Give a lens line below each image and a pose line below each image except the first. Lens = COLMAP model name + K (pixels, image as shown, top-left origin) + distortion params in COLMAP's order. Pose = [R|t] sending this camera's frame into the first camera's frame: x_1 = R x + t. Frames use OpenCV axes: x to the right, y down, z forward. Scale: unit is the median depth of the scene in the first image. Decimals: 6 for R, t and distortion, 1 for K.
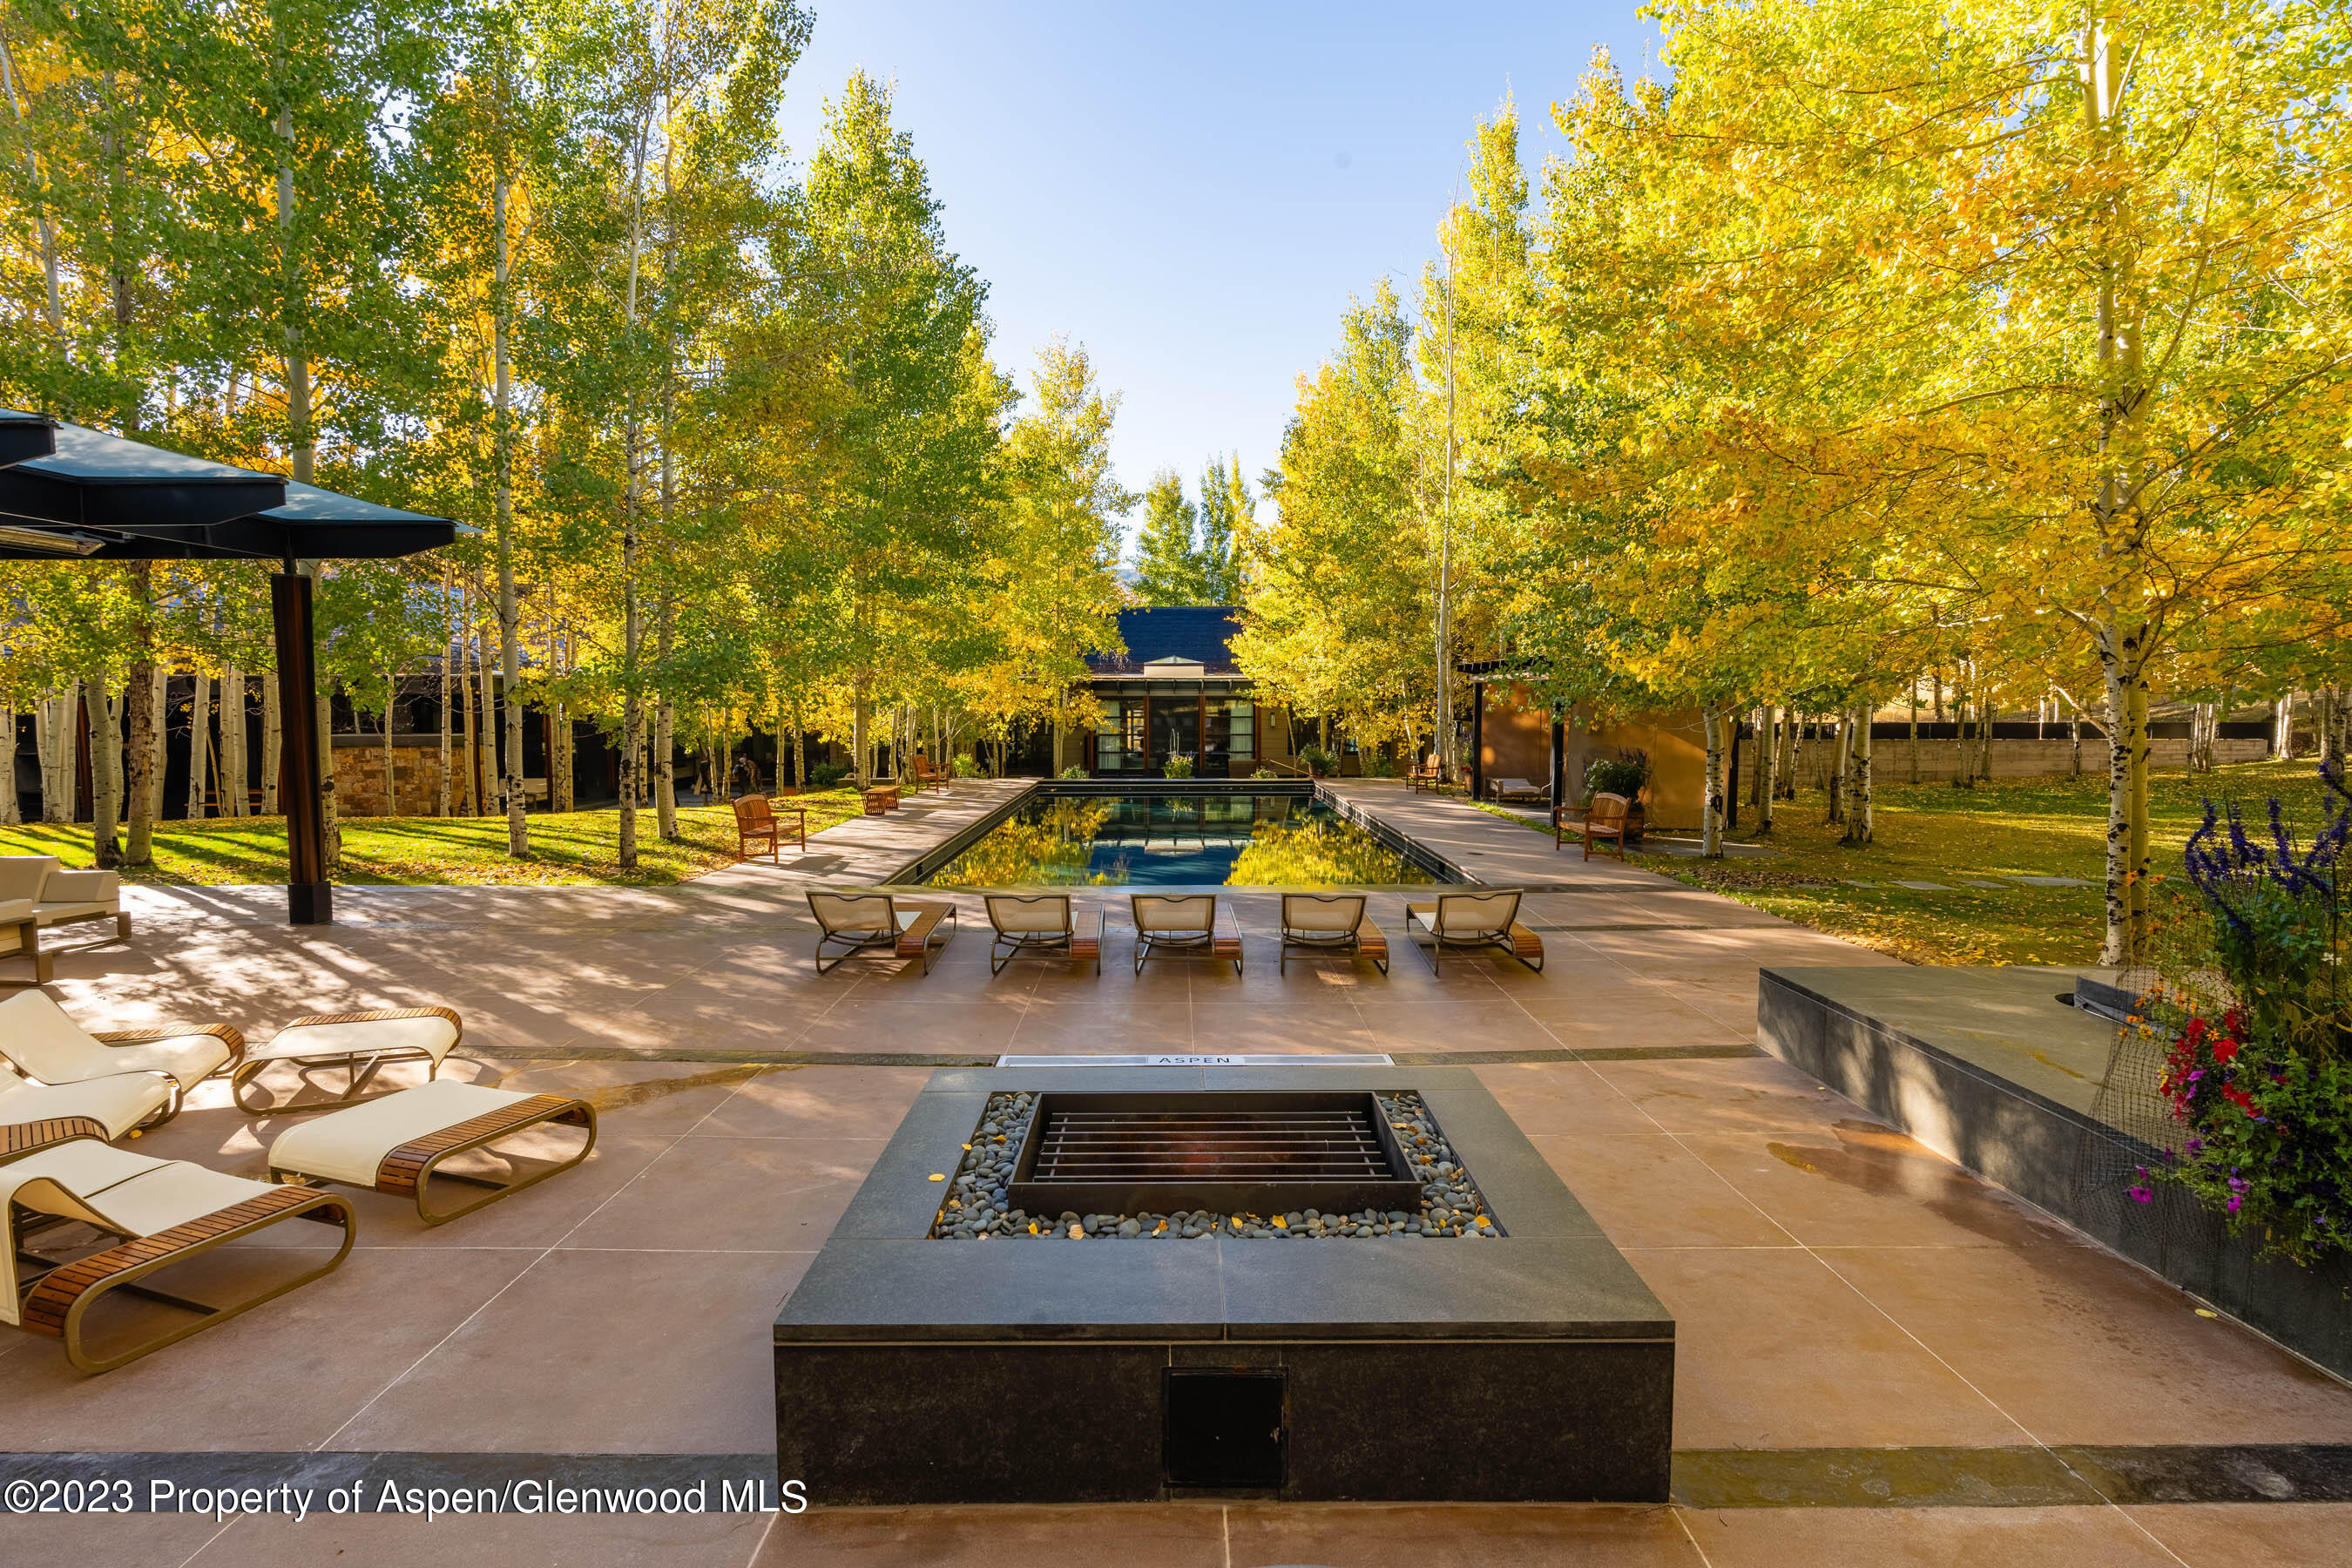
lens RADIAL K [[1213.4, 0, 1166.8], [0, 1213.4, 772.4], [0, 0, 1]] dist [-0.007145, -0.000405]
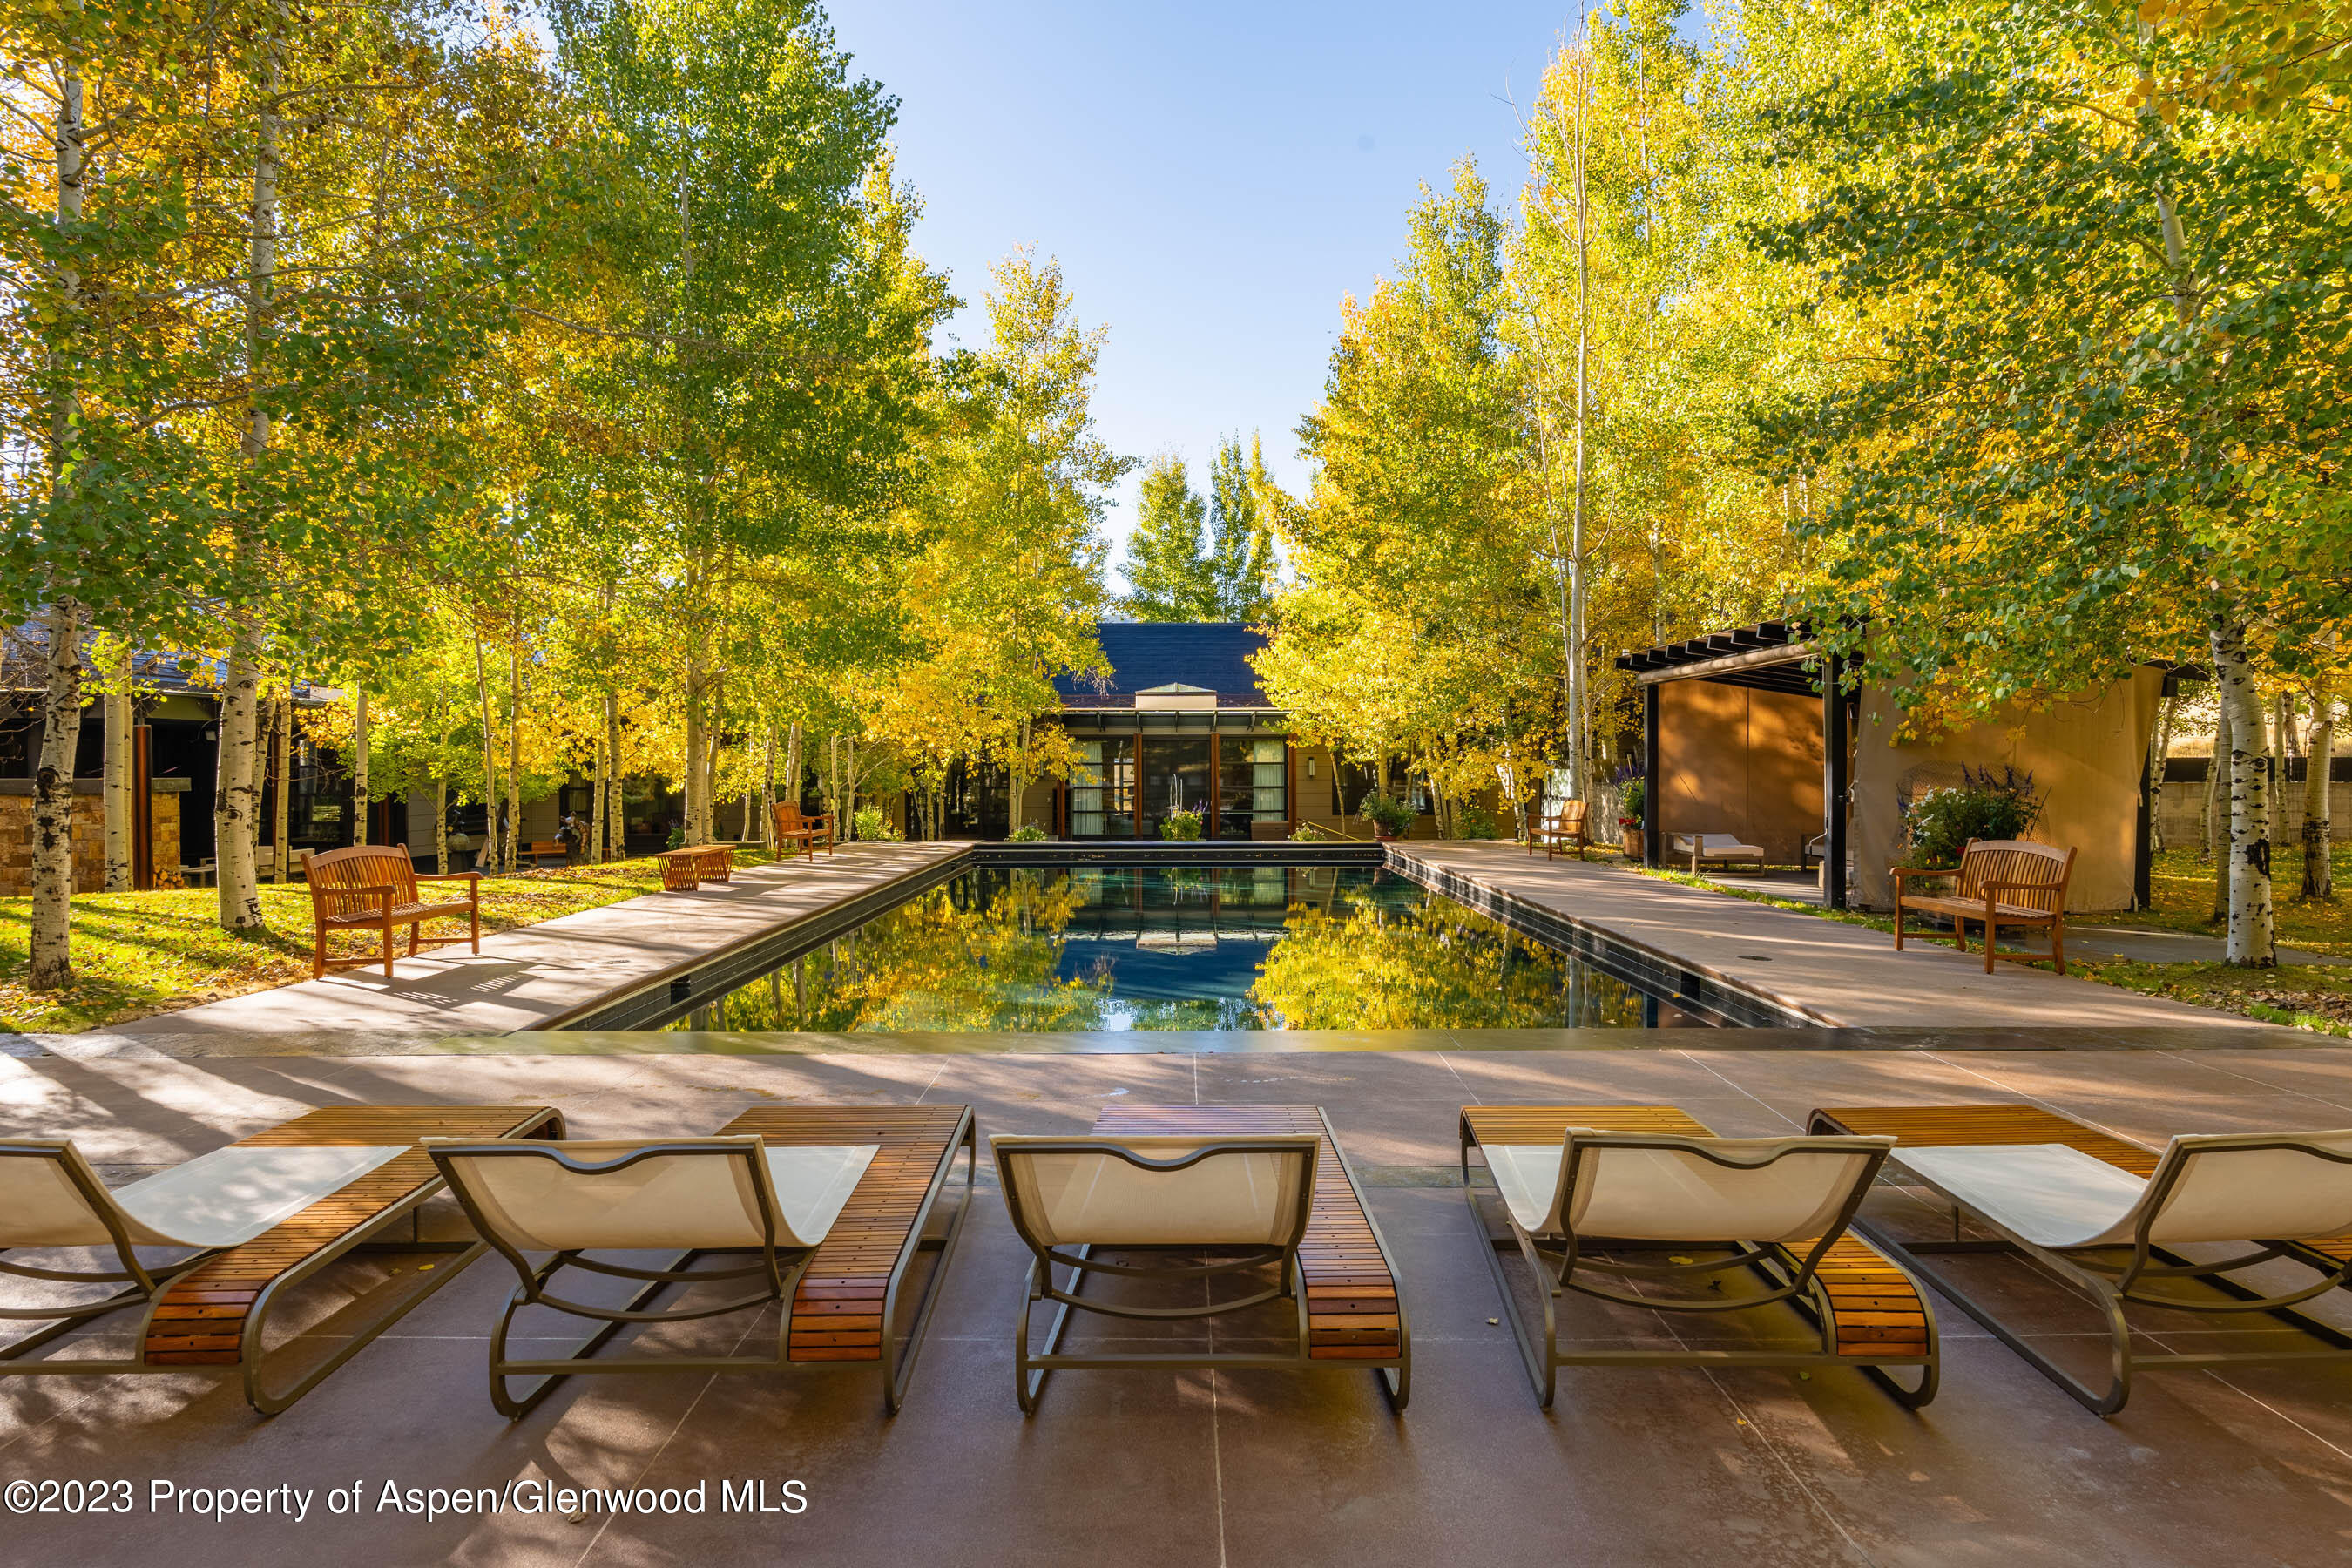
lens RADIAL K [[1404.9, 0, 1192.7], [0, 1404.9, 801.2], [0, 0, 1]] dist [0.008582, 0.000510]
pose [[0.999861, 0.001101, 0.016648, 0.002010], [-0.000478, 0.999301, -0.037386, 0.009567], [-0.016677, 0.037373, 0.999162, 0.168404]]
